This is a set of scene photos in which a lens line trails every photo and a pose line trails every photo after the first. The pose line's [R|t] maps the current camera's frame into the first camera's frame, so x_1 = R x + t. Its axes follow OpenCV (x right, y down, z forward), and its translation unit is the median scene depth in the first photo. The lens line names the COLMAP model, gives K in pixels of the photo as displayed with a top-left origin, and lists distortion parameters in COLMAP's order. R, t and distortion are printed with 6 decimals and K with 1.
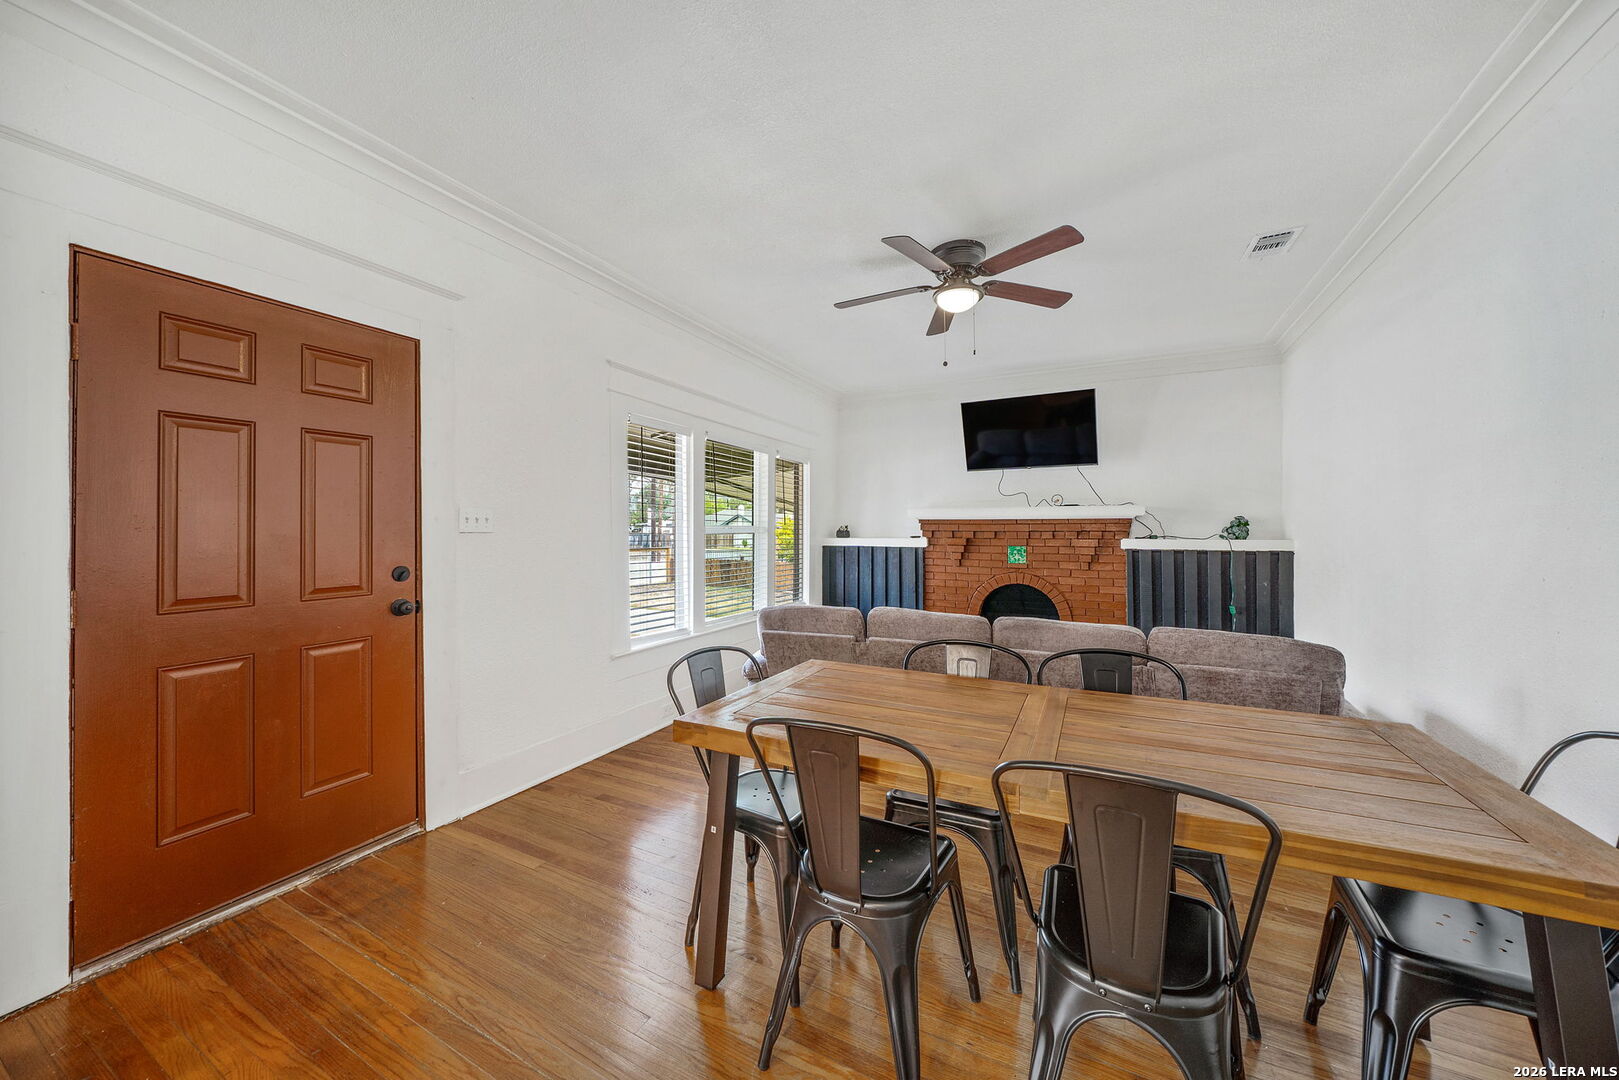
lens RADIAL K [[560.2, 0, 819.3], [0, 560.2, 536.2], [0, 0, 1]] dist [0.002665, 0.000122]
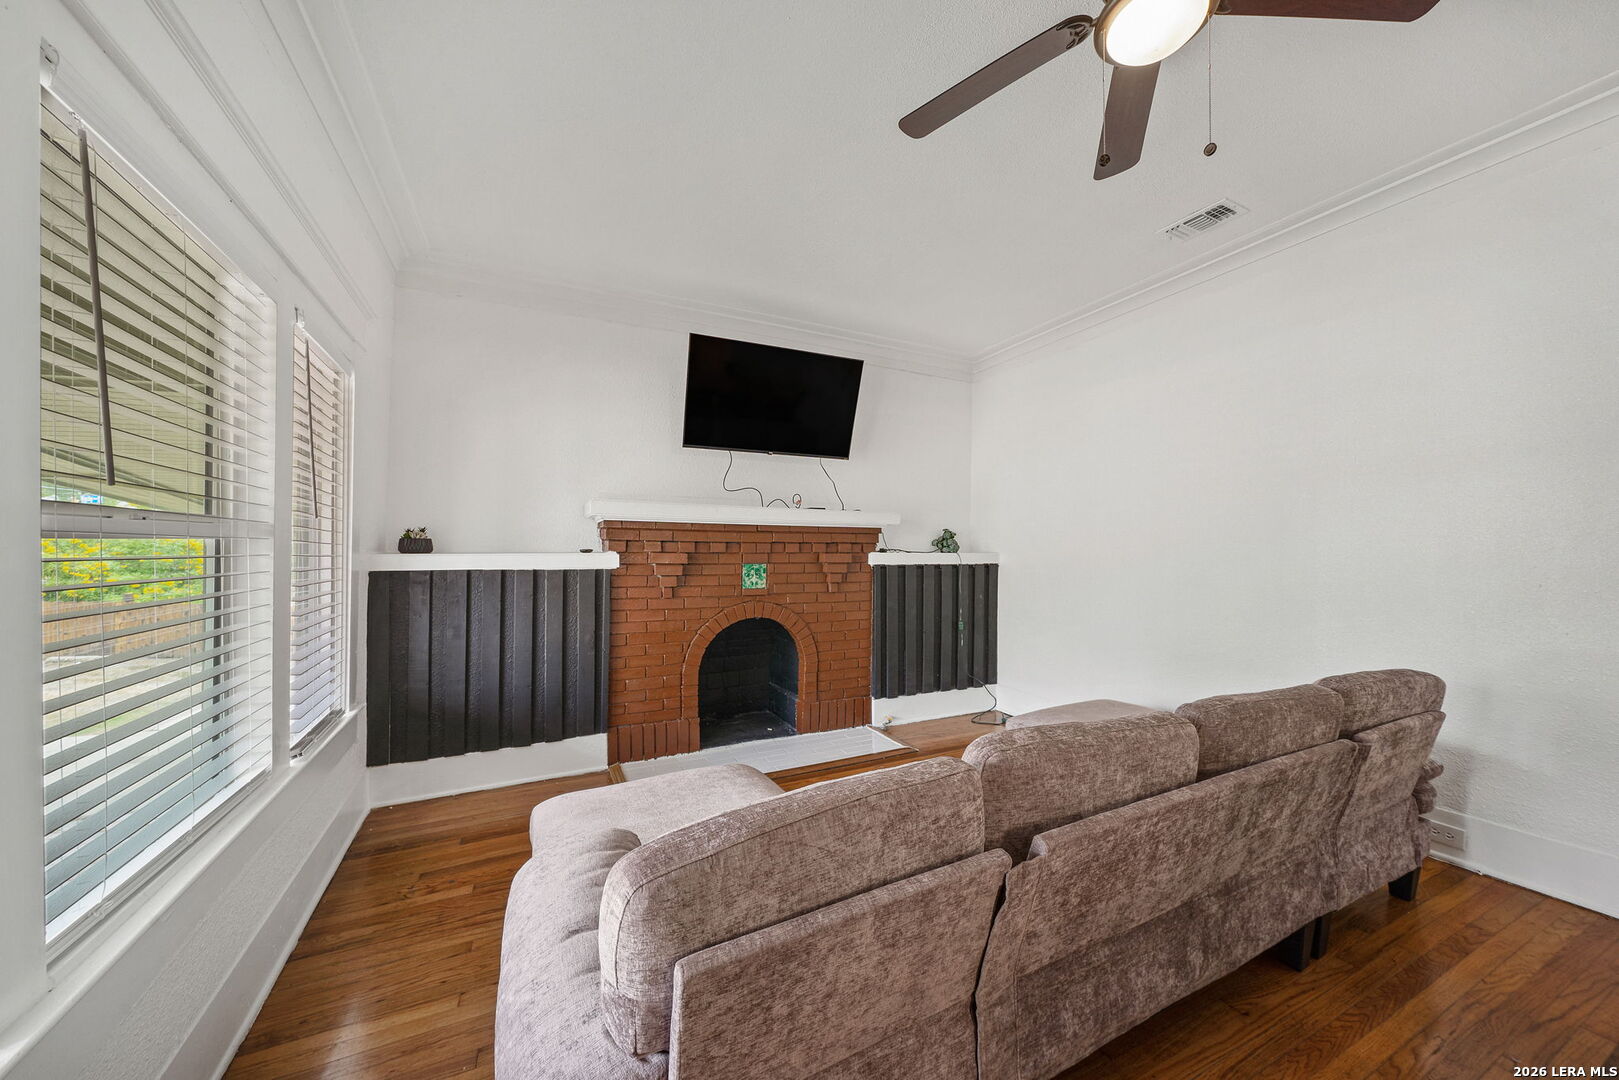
lens RADIAL K [[560.2, 0, 801.5], [0, 560.2, 551.2], [0, 0, 1]] dist [0.002665, 0.000122]
pose [[0.599478, -0.005556, 0.800372, -0.163779], [-0.000594, 0.999973, 0.007387, -0.002737], [-0.800391, -0.004903, 0.599459, 0.537240]]
